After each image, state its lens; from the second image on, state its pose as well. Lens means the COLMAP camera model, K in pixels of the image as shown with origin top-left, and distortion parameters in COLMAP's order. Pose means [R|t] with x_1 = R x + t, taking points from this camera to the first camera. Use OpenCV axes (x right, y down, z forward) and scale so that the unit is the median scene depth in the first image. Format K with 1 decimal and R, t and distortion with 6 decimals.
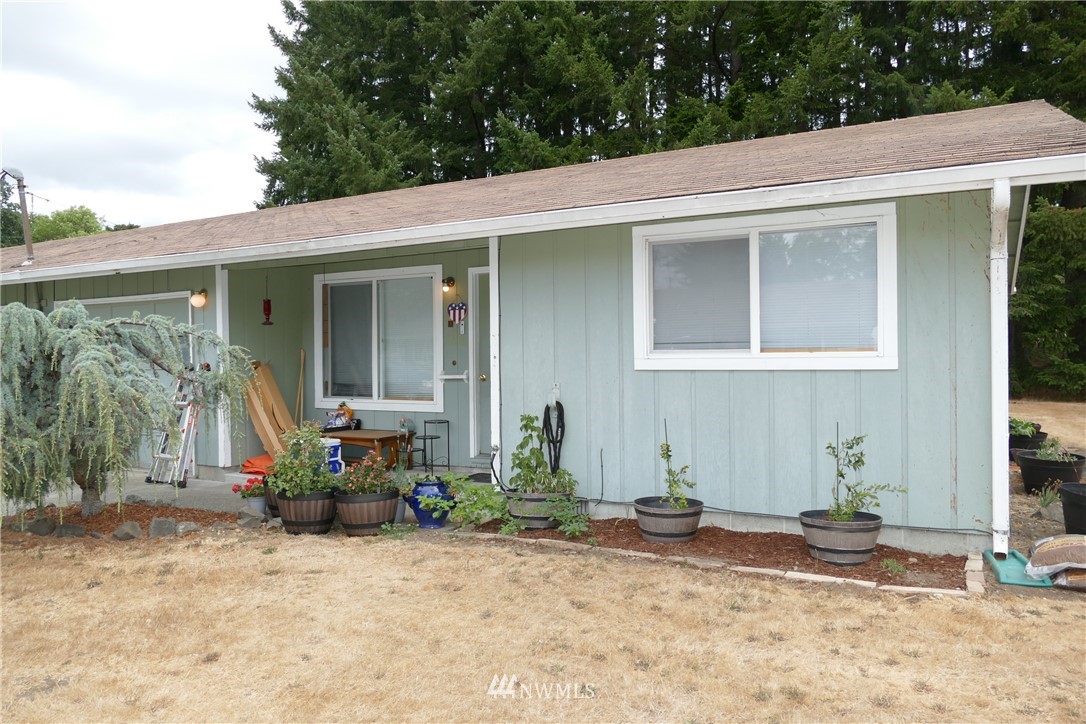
lens RADIAL K [[783.2, 0, 543.0], [0, 783.2, 362.0], [0, 0, 1]] dist [-0.045107, -0.001802]
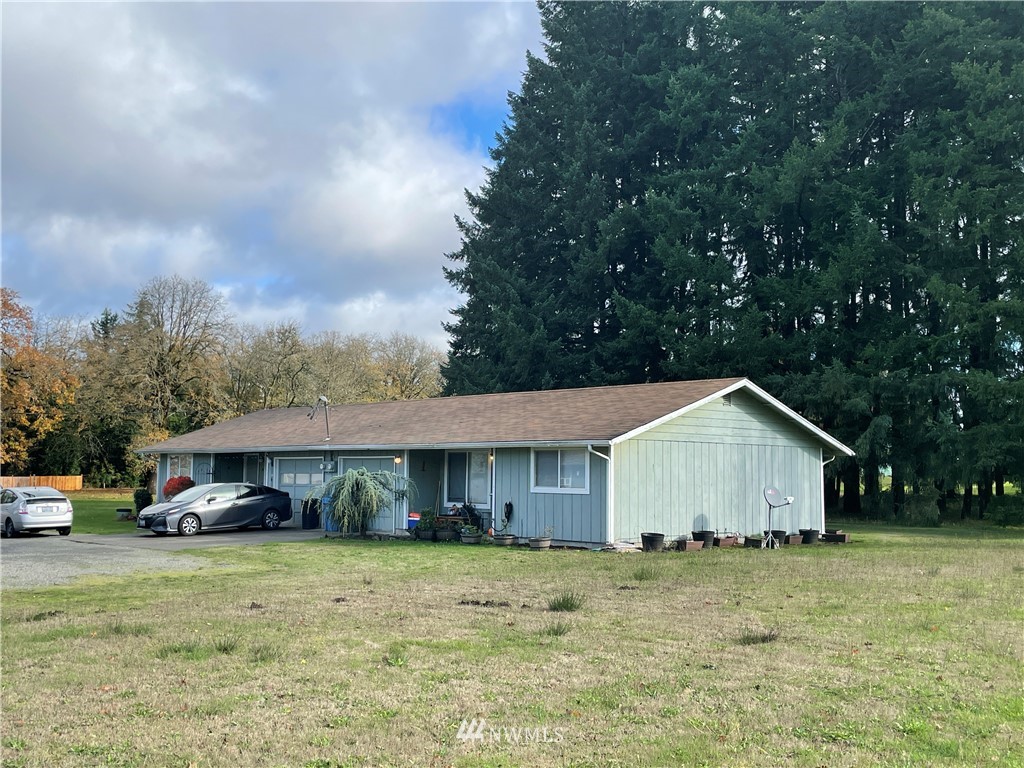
lens RADIAL K [[1094.3, 0, 512.0], [0, 1094.3, 384.0], [0, 0, 1]] dist [0.001462, 0.000134]
pose [[0.951102, -0.008403, -0.308764, 1.343966], [-0.019270, 0.996069, -0.086465, -0.040143], [0.308277, 0.088187, 0.947200, -3.034616]]
